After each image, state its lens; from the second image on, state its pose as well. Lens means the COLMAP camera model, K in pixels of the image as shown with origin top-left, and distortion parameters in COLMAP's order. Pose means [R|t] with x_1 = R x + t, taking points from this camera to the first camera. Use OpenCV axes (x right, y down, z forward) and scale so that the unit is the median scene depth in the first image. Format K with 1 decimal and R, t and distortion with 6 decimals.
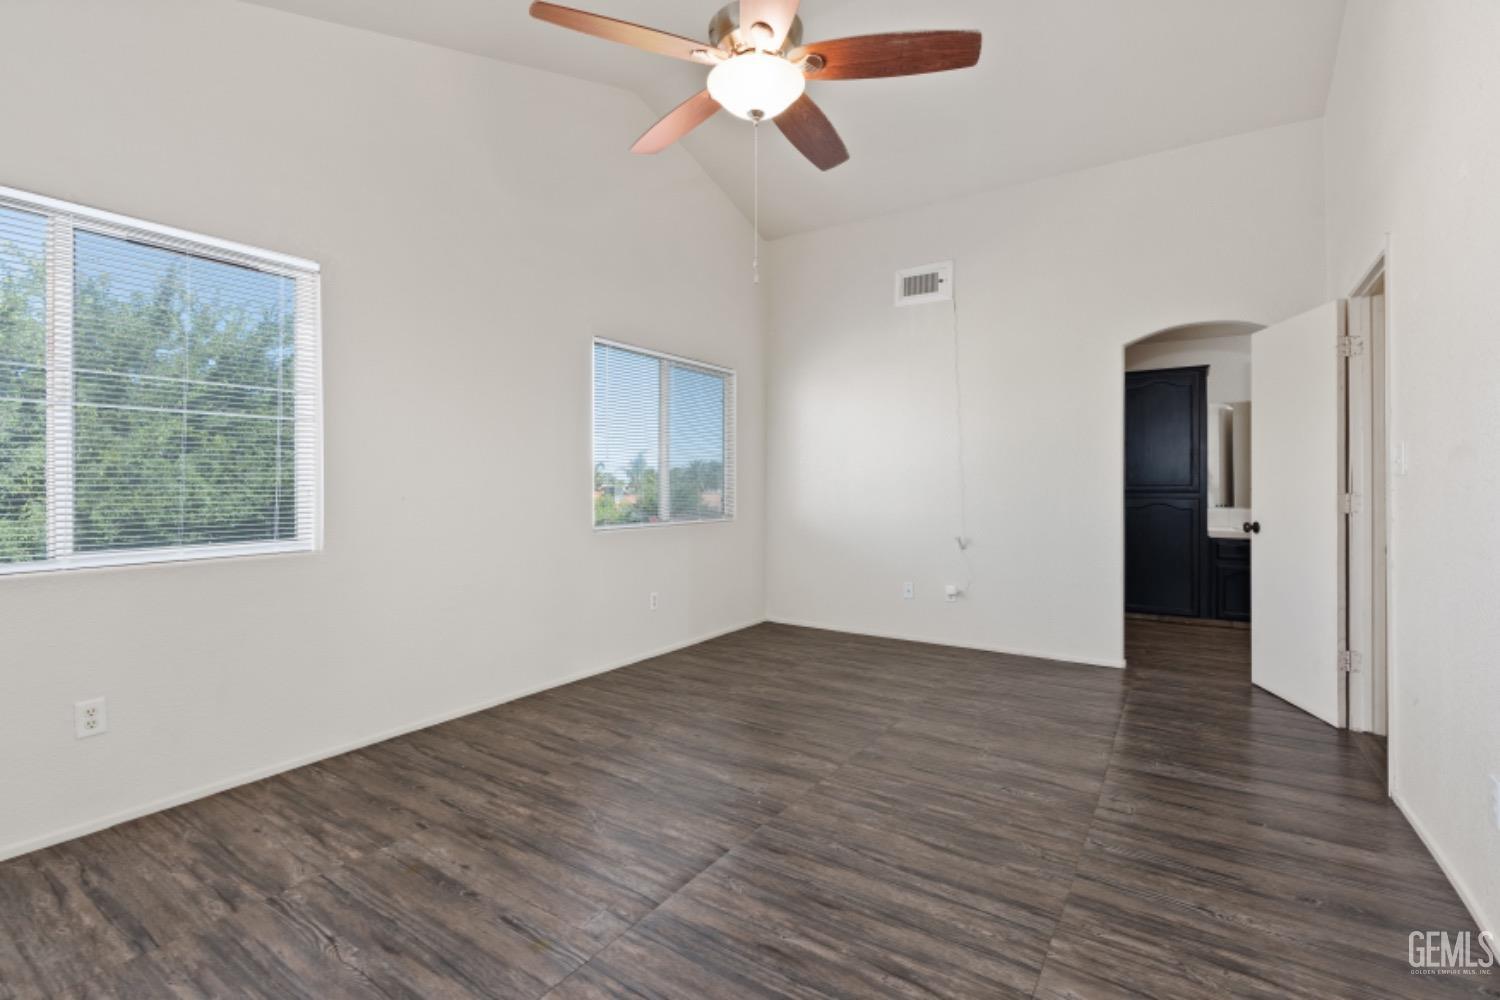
lens RADIAL K [[674.3, 0, 750.4], [0, 674.3, 487.2], [0, 0, 1]] dist [-0.014269, 0.007591]
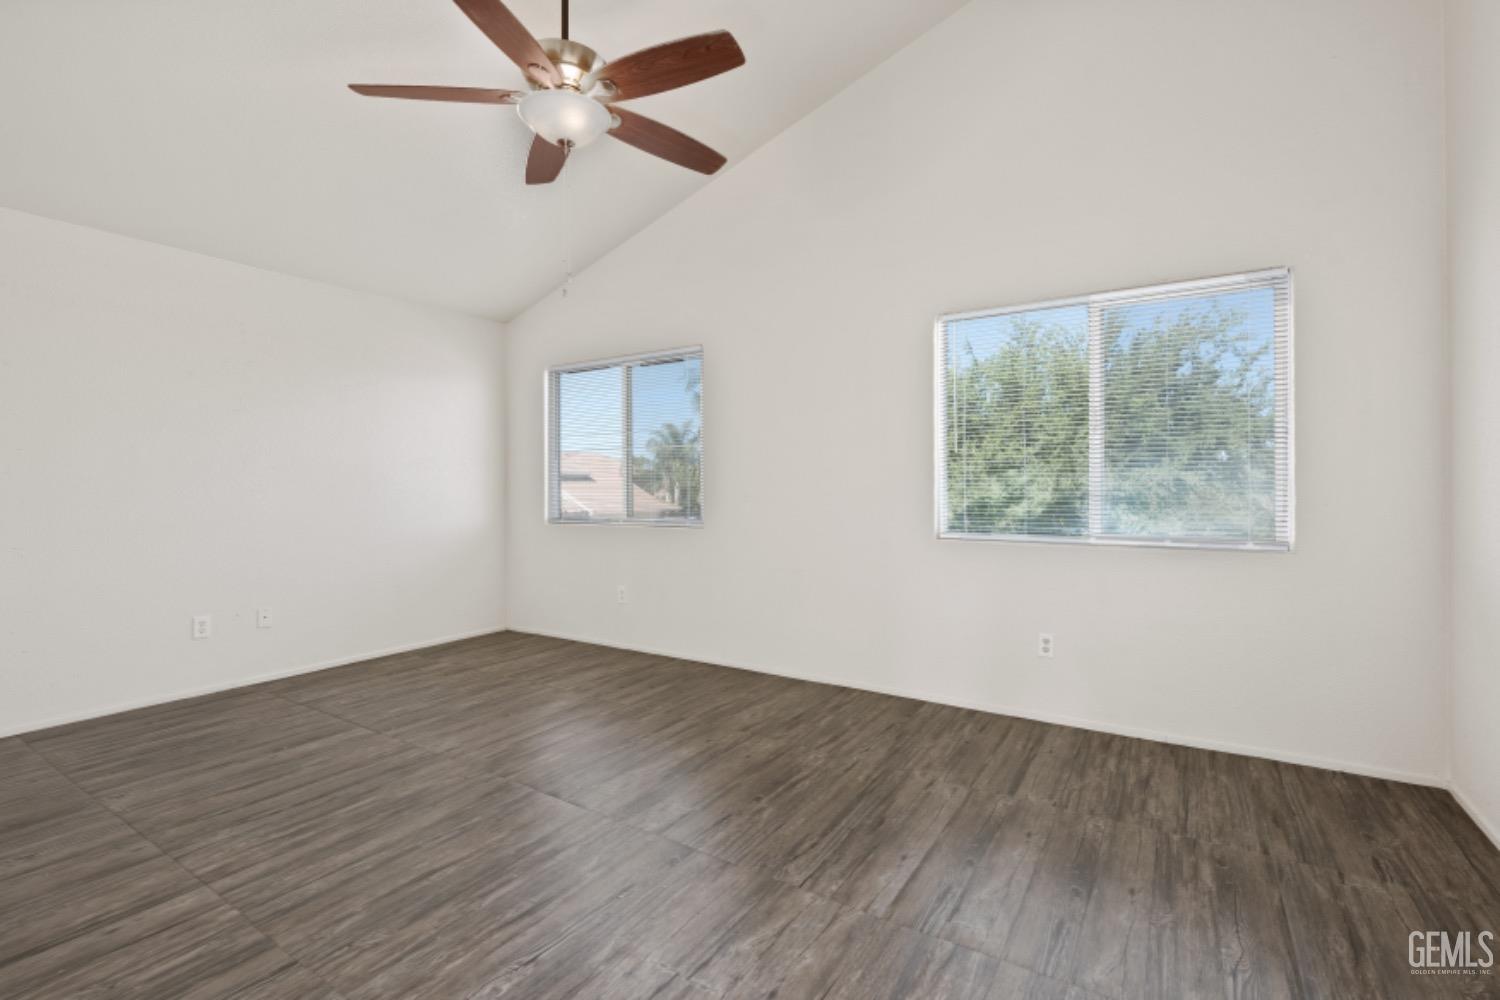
lens RADIAL K [[674.3, 0, 750.4], [0, 674.3, 487.2], [0, 0, 1]] dist [-0.014269, 0.007591]
pose [[0.019074, 0.002258, -0.999816, 0.959744], [-0.002223, 0.999995, 0.002216, -0.002222], [0.999816, 0.002181, 0.019079, 1.124076]]
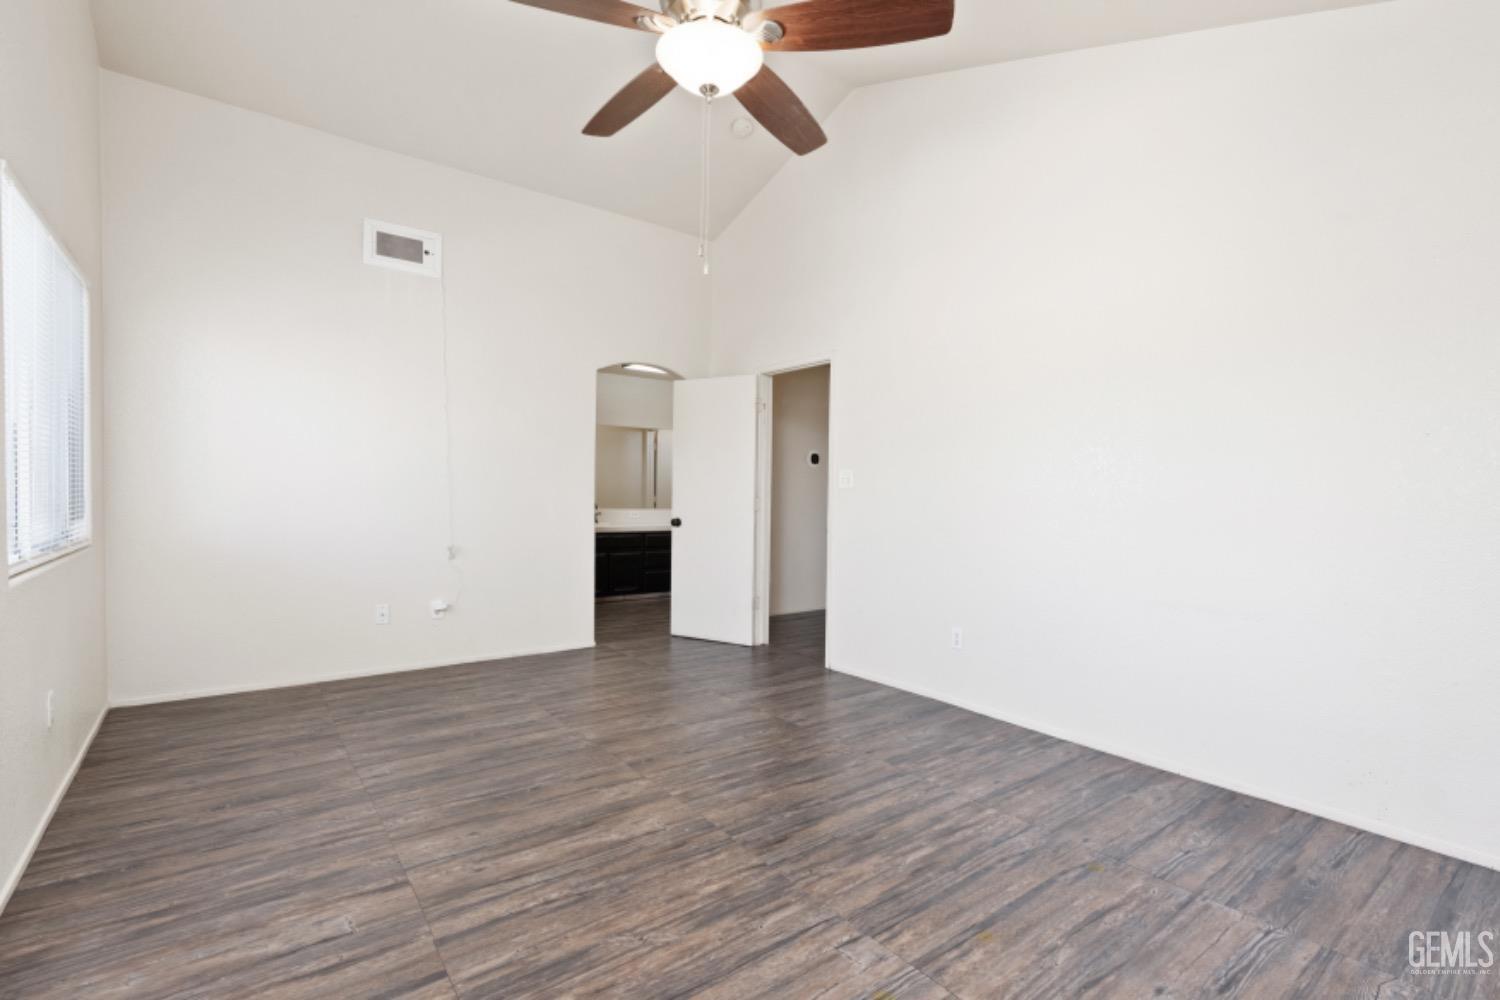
lens RADIAL K [[691.4, 0, 755.0], [0, 691.4, 516.2], [0, 0, 1]] dist [-0.005552, 0.000222]
pose [[0.325077, -0.026824, 0.945307, -0.772115], [-0.012802, 0.999381, 0.032761, -0.002789], [-0.945601, -0.022752, 0.324532, 0.544876]]
